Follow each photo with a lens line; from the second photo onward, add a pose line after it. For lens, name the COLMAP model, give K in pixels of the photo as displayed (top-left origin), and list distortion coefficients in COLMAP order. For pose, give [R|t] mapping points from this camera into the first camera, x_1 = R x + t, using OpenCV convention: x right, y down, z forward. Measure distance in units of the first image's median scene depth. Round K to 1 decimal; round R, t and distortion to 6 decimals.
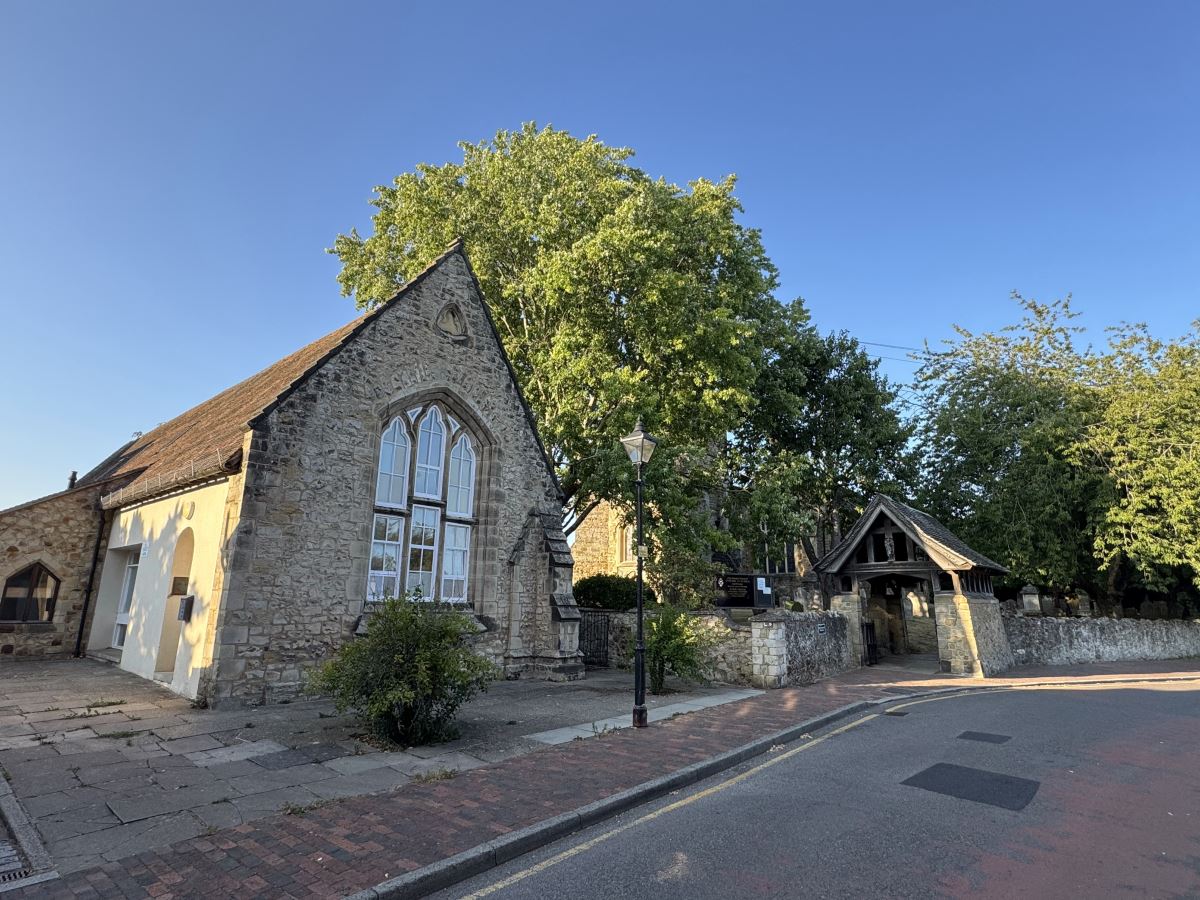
lens RADIAL K [[598.3, 0, 600.0], [0, 598.3, 450.0], [0, 0, 1]] dist [0.015922, -0.000531]
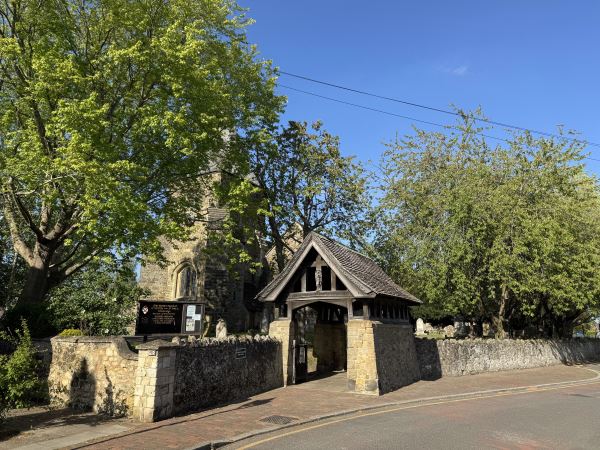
lens RADIAL K [[366.2, 0, 312.4], [0, 366.2, 234.9], [0, 0, 1]] dist [0.035854, -0.001062]
pose [[0.983730, 0.039077, 0.175351, 0.470166], [-0.039520, 0.999218, -0.000967, 0.109367], [-0.175252, -0.005979, 0.984506, 0.434652]]
